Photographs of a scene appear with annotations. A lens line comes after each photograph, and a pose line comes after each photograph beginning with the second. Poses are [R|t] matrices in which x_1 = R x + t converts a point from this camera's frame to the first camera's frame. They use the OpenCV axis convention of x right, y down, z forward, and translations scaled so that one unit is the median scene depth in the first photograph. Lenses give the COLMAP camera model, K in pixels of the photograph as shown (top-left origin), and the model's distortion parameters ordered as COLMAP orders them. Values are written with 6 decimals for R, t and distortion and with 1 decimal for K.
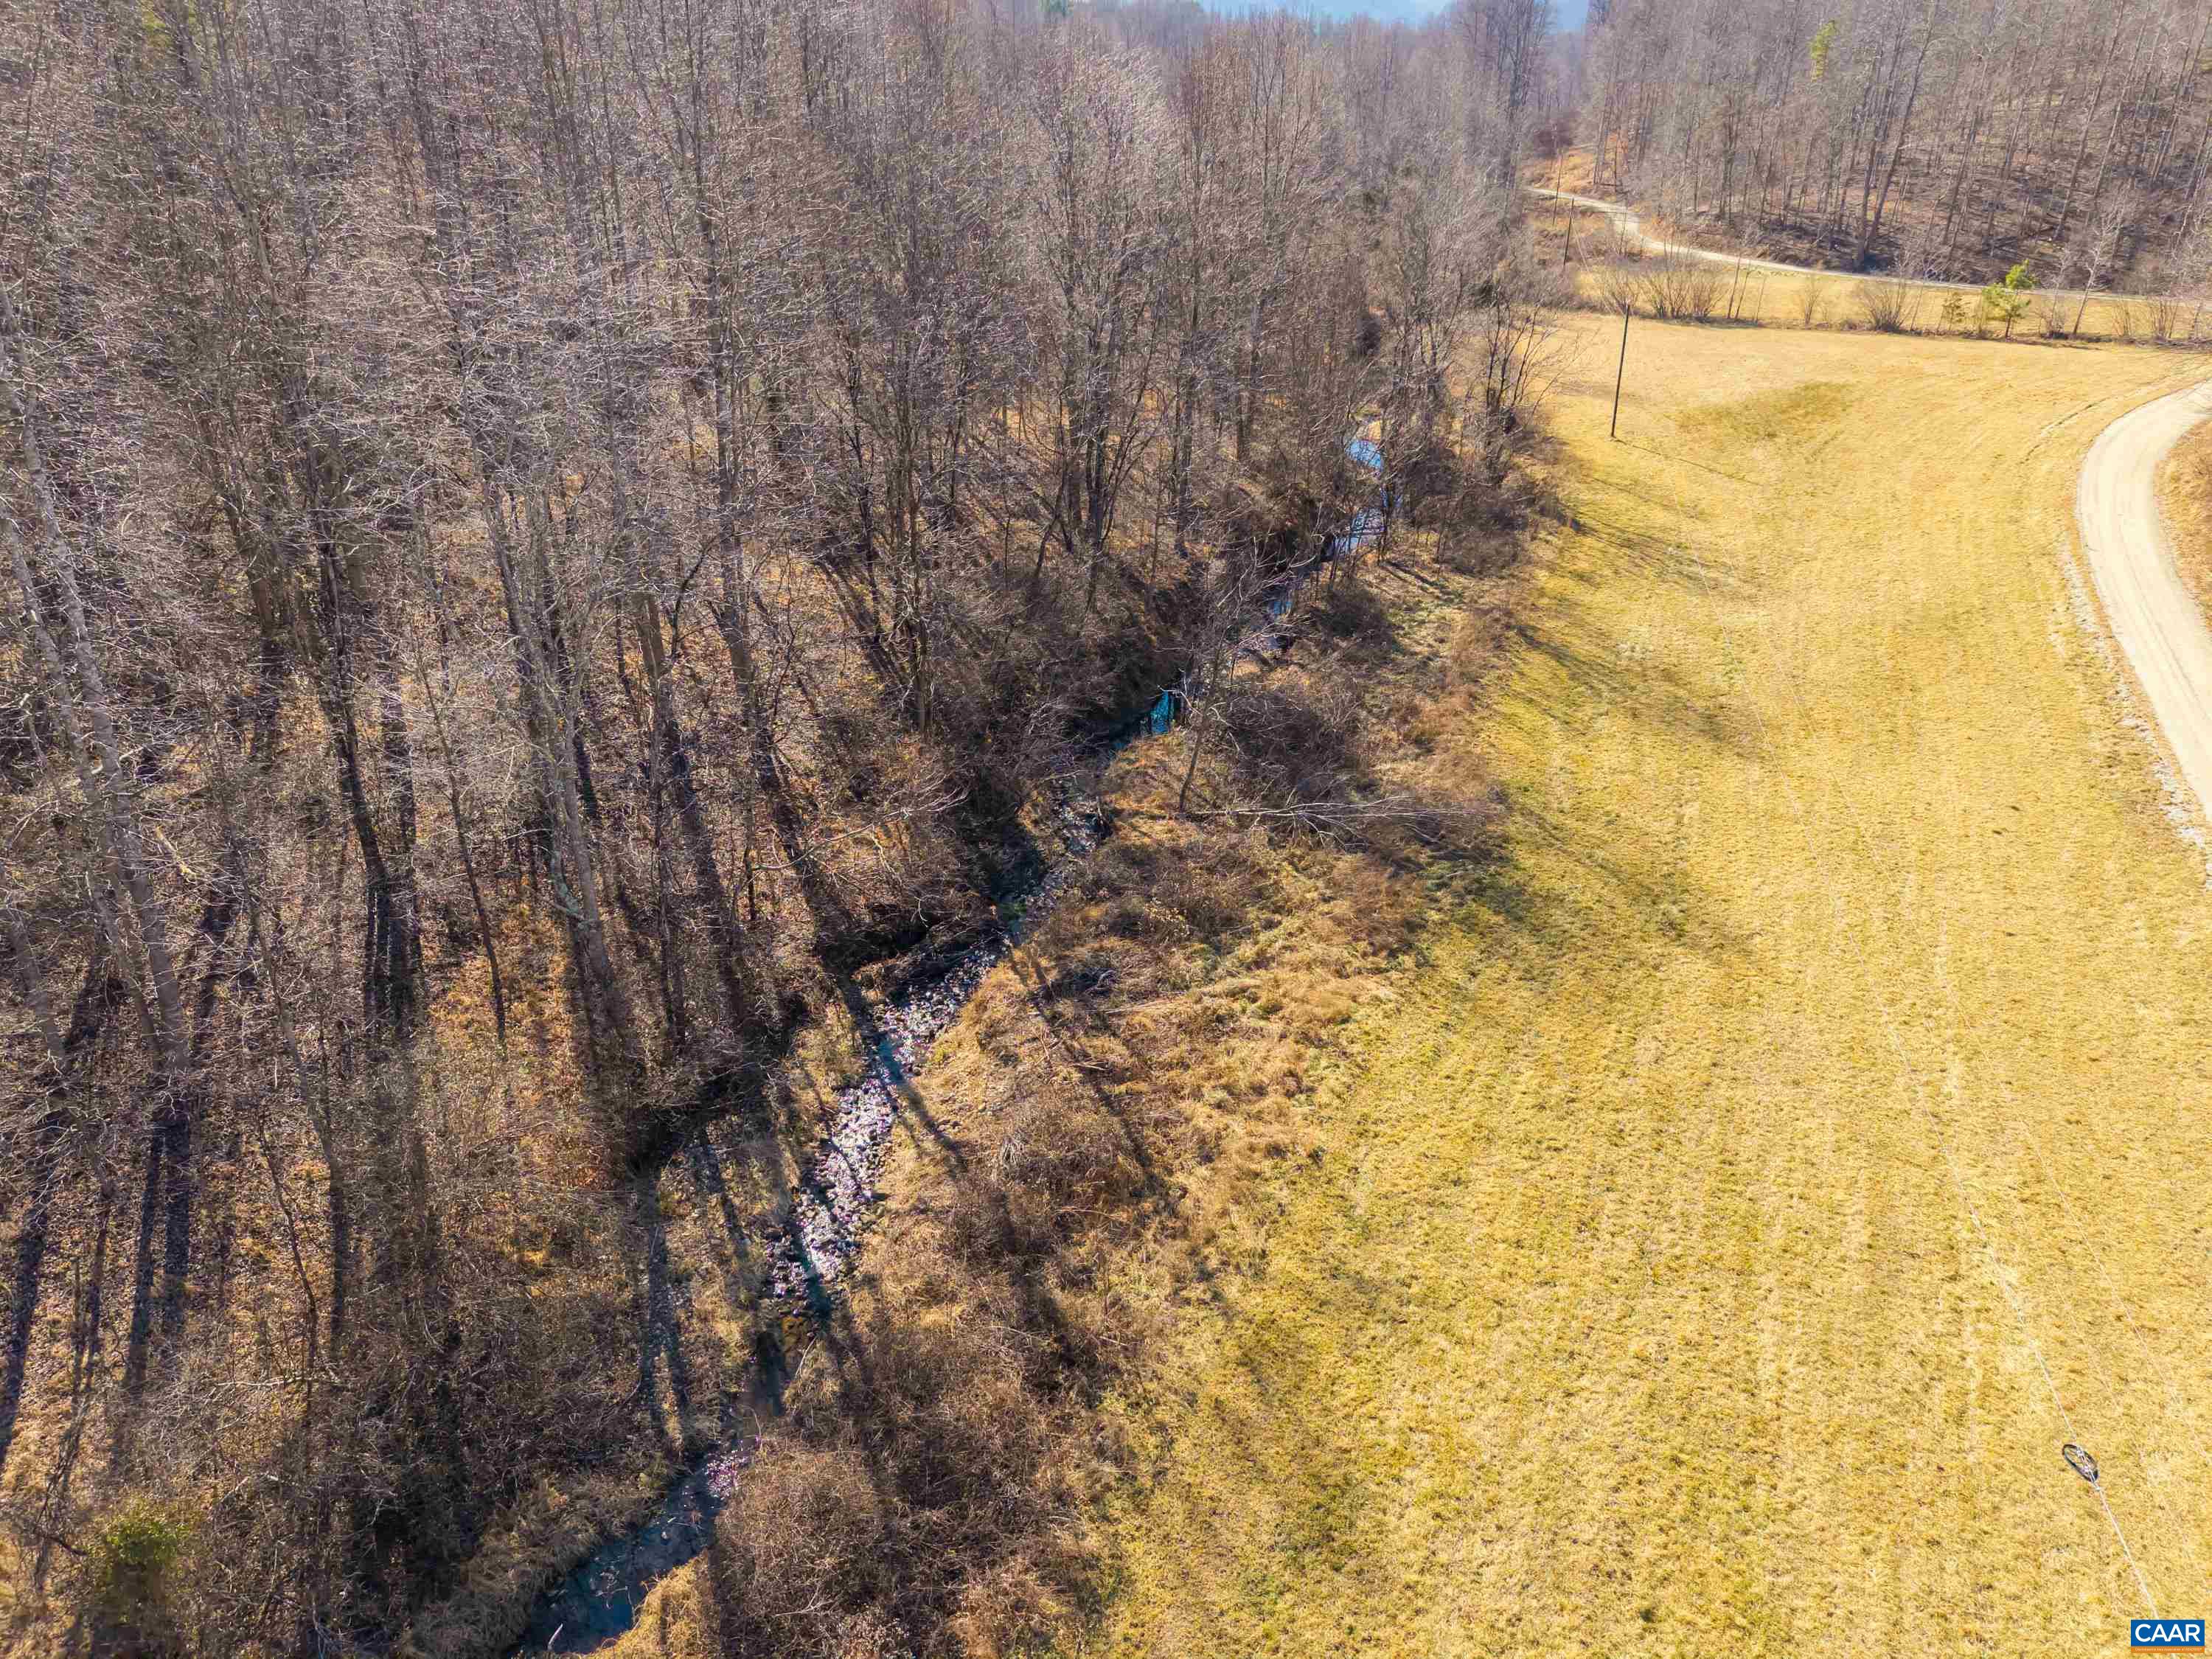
lens RADIAL K [[1487.7, 0, 1104.9], [0, 1487.7, 826.0], [0, 0, 1]] dist [0.023766, -0.020129]
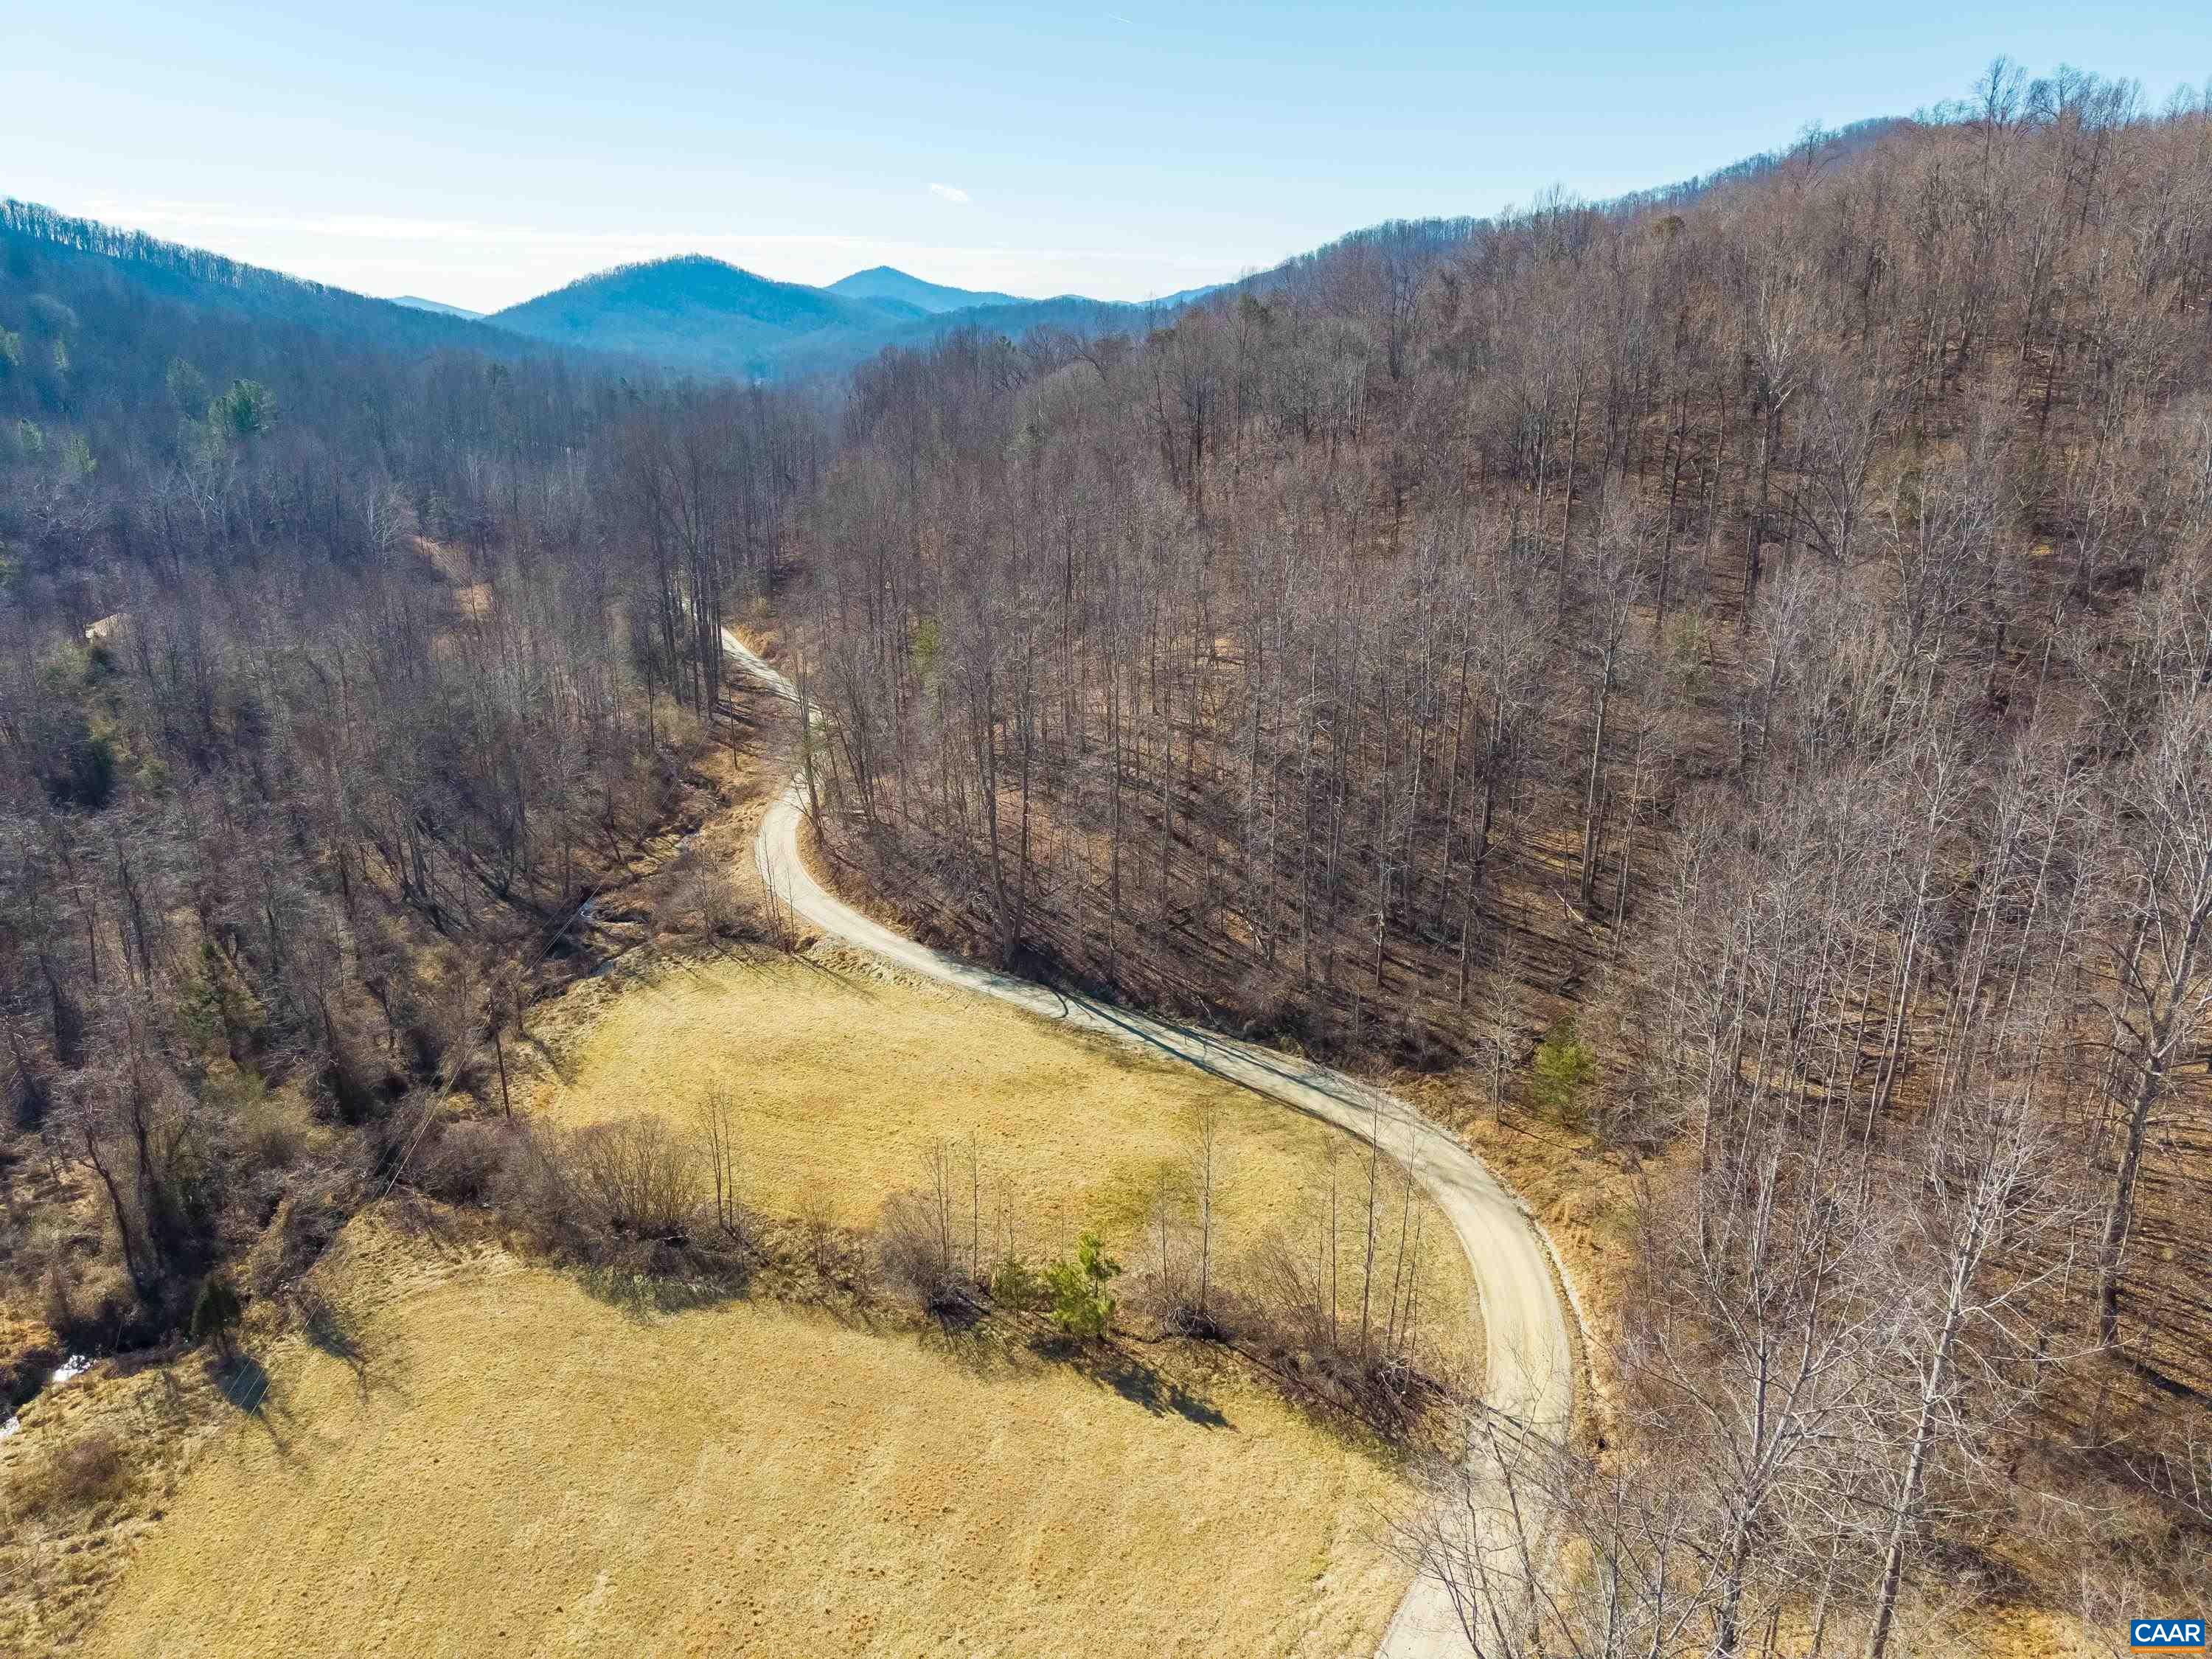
lens RADIAL K [[1487.7, 0, 1104.9], [0, 1487.7, 826.0], [0, 0, 1]] dist [0.023766, -0.020129]
pose [[0.945716, -0.111715, 0.305190, 0.567375], [0.160225, 0.977277, -0.138771, -0.543052], [-0.282752, 0.180137, 0.942126, 0.537308]]
